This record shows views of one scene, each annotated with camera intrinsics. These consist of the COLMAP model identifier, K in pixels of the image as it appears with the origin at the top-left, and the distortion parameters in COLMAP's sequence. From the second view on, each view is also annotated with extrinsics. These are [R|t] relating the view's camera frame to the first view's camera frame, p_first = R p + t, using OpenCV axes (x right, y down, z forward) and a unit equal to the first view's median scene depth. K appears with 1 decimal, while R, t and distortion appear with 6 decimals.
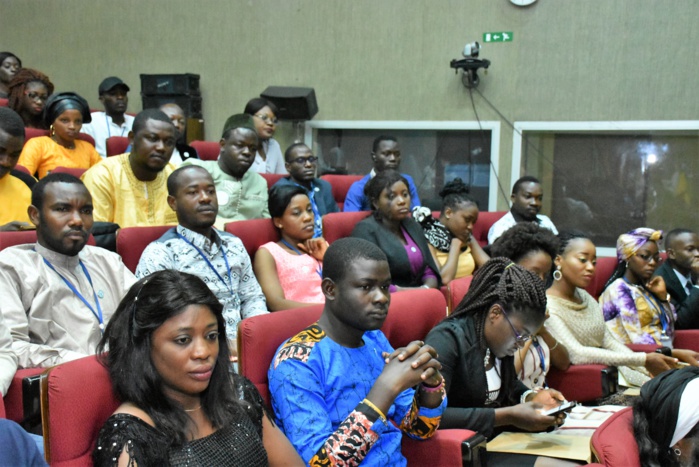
lens RADIAL K [[821.3, 0, 349.5], [0, 821.3, 233.5], [0, 0, 1]] dist [0.015001, 0.299350]
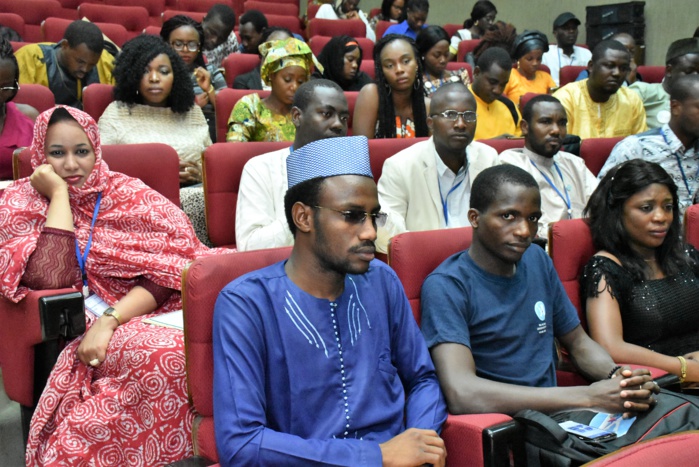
lens RADIAL K [[821.3, 0, 349.5], [0, 821.3, 233.5], [0, 0, 1]] dist [0.015001, 0.299350]
pose [[0.879179, 0.060348, -0.472654, 0.009161], [-0.021099, 0.995905, 0.087909, 0.022134], [0.476024, -0.067315, 0.876852, -0.187104]]
